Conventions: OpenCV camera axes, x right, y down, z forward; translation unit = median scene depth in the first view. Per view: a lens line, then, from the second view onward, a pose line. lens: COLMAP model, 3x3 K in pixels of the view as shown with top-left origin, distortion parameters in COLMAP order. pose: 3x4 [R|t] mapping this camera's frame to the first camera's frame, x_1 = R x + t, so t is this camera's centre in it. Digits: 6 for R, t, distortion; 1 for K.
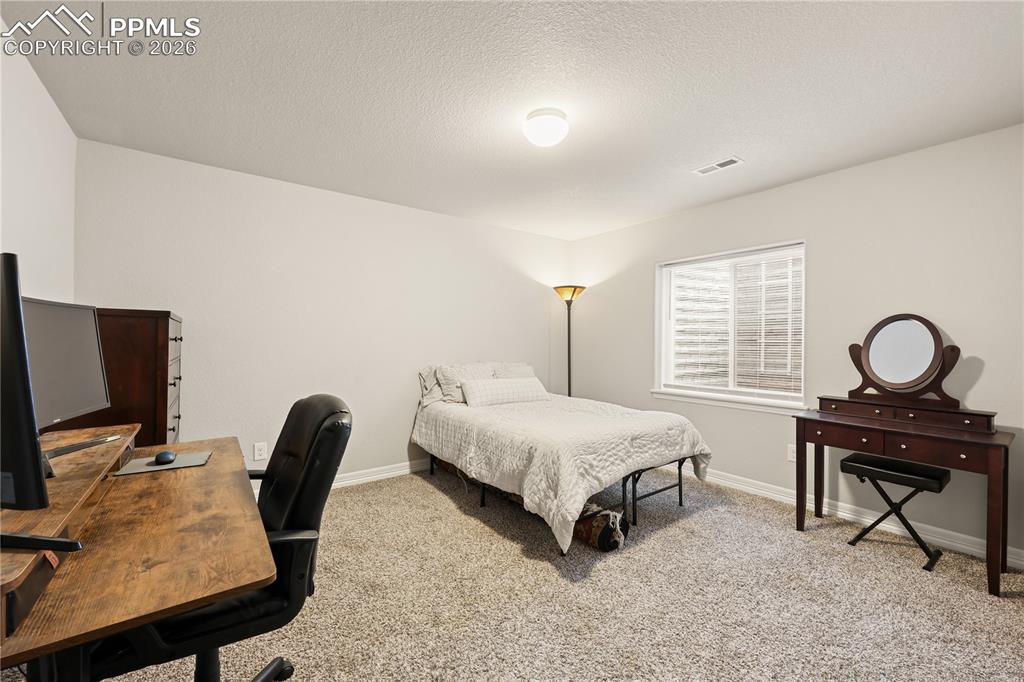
lens RADIAL K [[407.1, 0, 512.0], [0, 407.1, 341.0], [0, 0, 1]] dist [-0.000976, -0.000068]
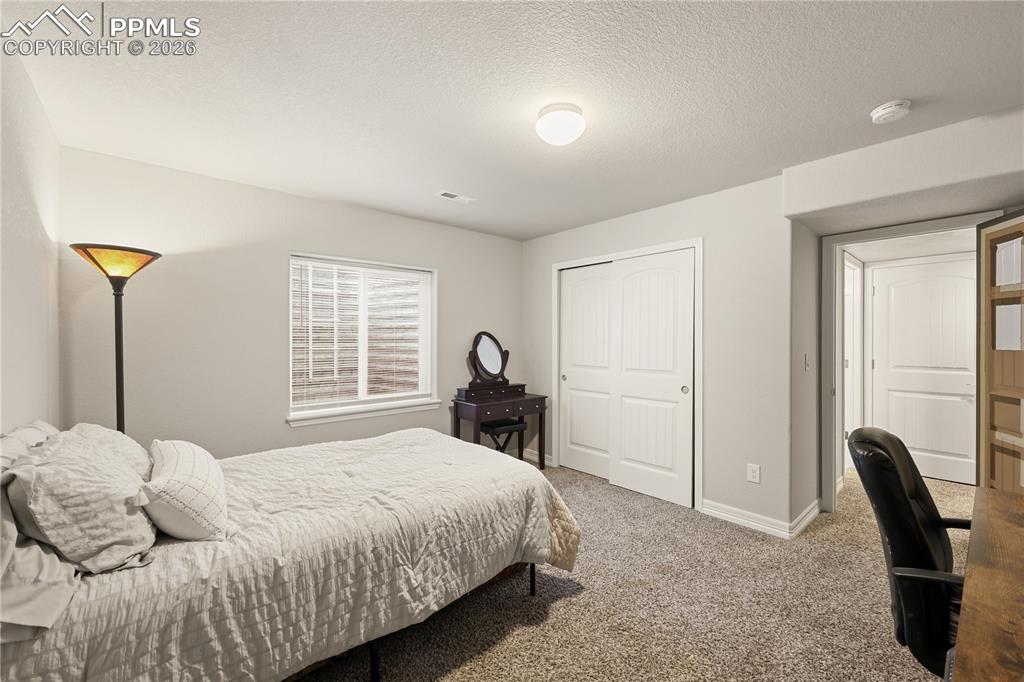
lens RADIAL K [[417.7, 0, 512.0], [0, 417.7, 341.0], [0, 0, 1]] dist [0.002148, 0.000136]
pose [[-0.071795, -0.008315, 0.997385, -0.674243], [0.004961, 0.999950, 0.008694, -0.039971], [-0.997407, 0.005572, -0.071751, 0.940256]]
